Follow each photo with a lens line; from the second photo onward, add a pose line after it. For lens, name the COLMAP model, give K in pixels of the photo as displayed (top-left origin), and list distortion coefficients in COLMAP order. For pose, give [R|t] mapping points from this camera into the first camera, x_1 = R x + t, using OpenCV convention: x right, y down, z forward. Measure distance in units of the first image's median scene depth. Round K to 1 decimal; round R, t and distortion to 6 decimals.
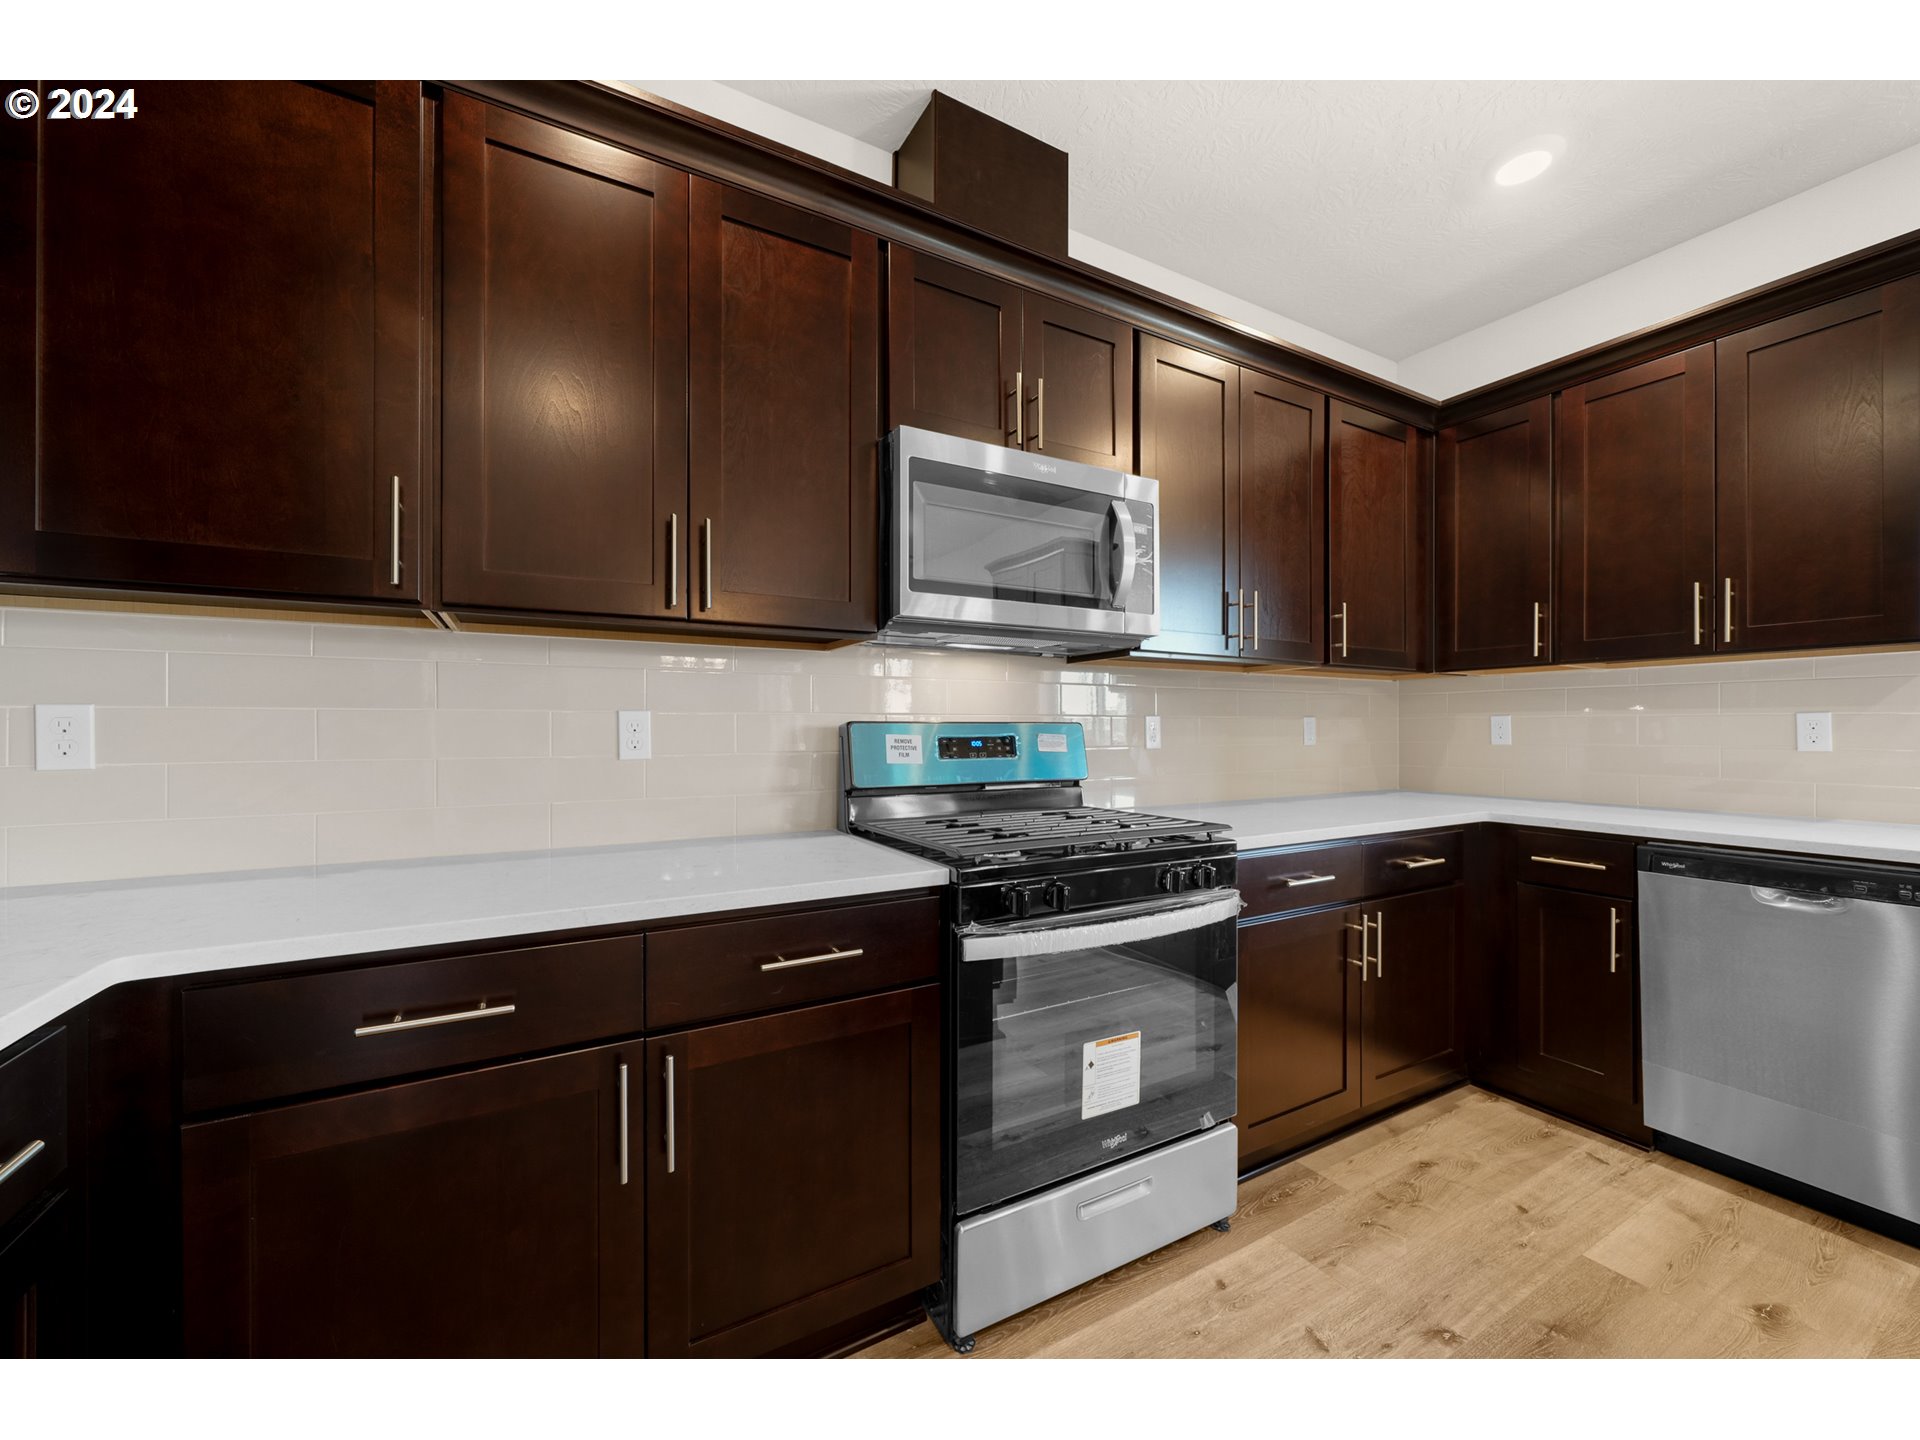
lens RADIAL K [[758.5, 0, 965.1], [0, 758.5, 723.9], [0, 0, 1]] dist [-0.002963, -0.000126]
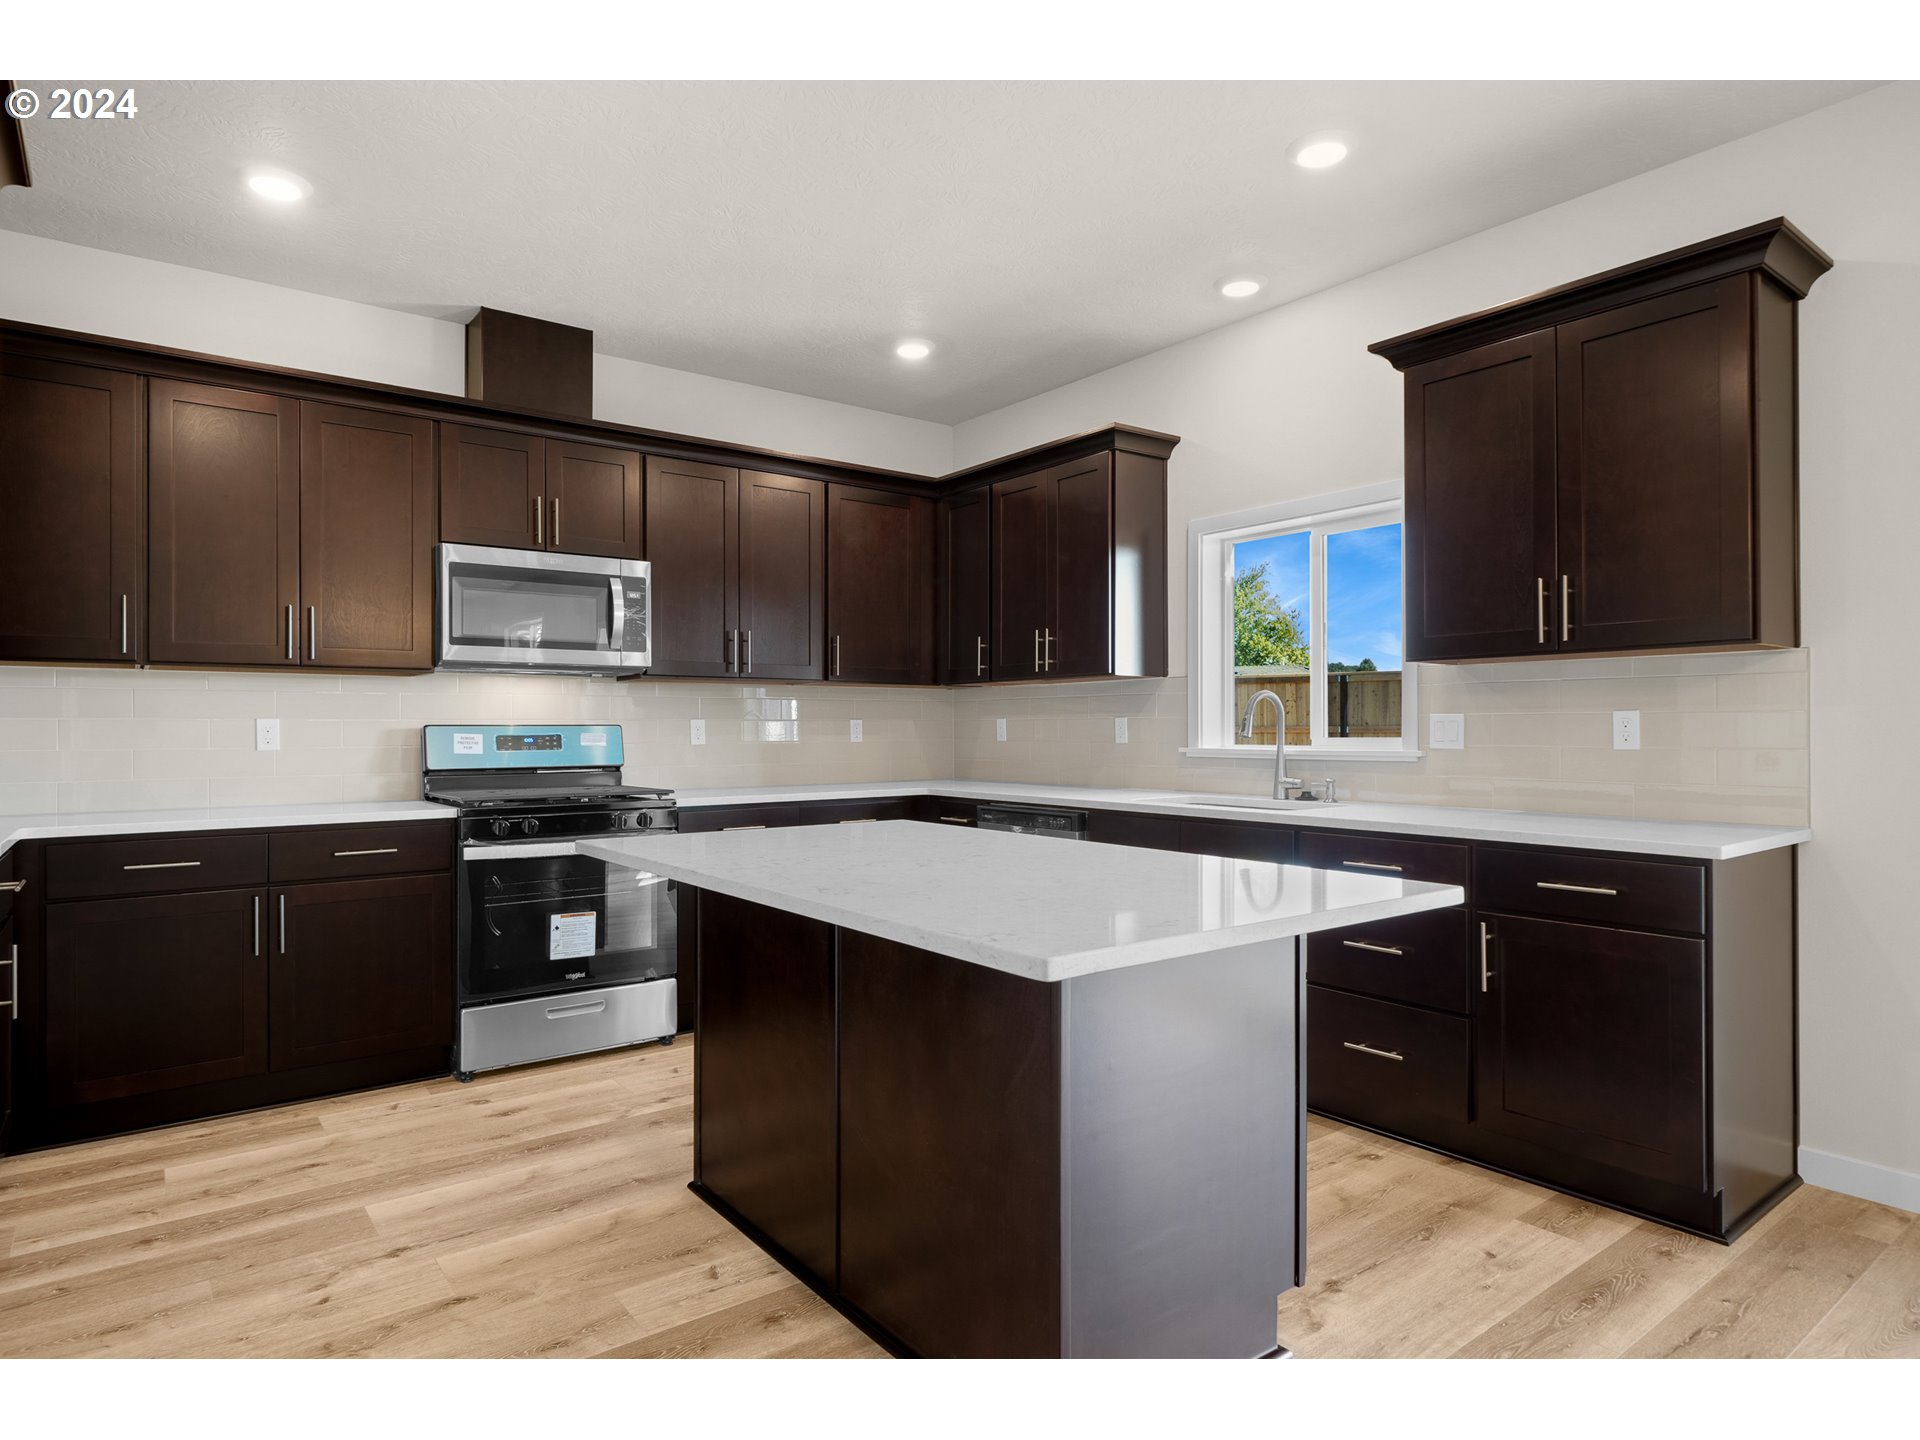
lens RADIAL K [[1081.6, 0, 954.1], [0, 1081.6, 724.9], [0, 0, 1]] dist [-0.001580, -0.000221]
pose [[0.991742, -0.002692, 0.128218, 0.585945], [0.002451, 0.999995, 0.002039, -0.005057], [-0.128223, -0.001708, 0.991744, -1.196525]]
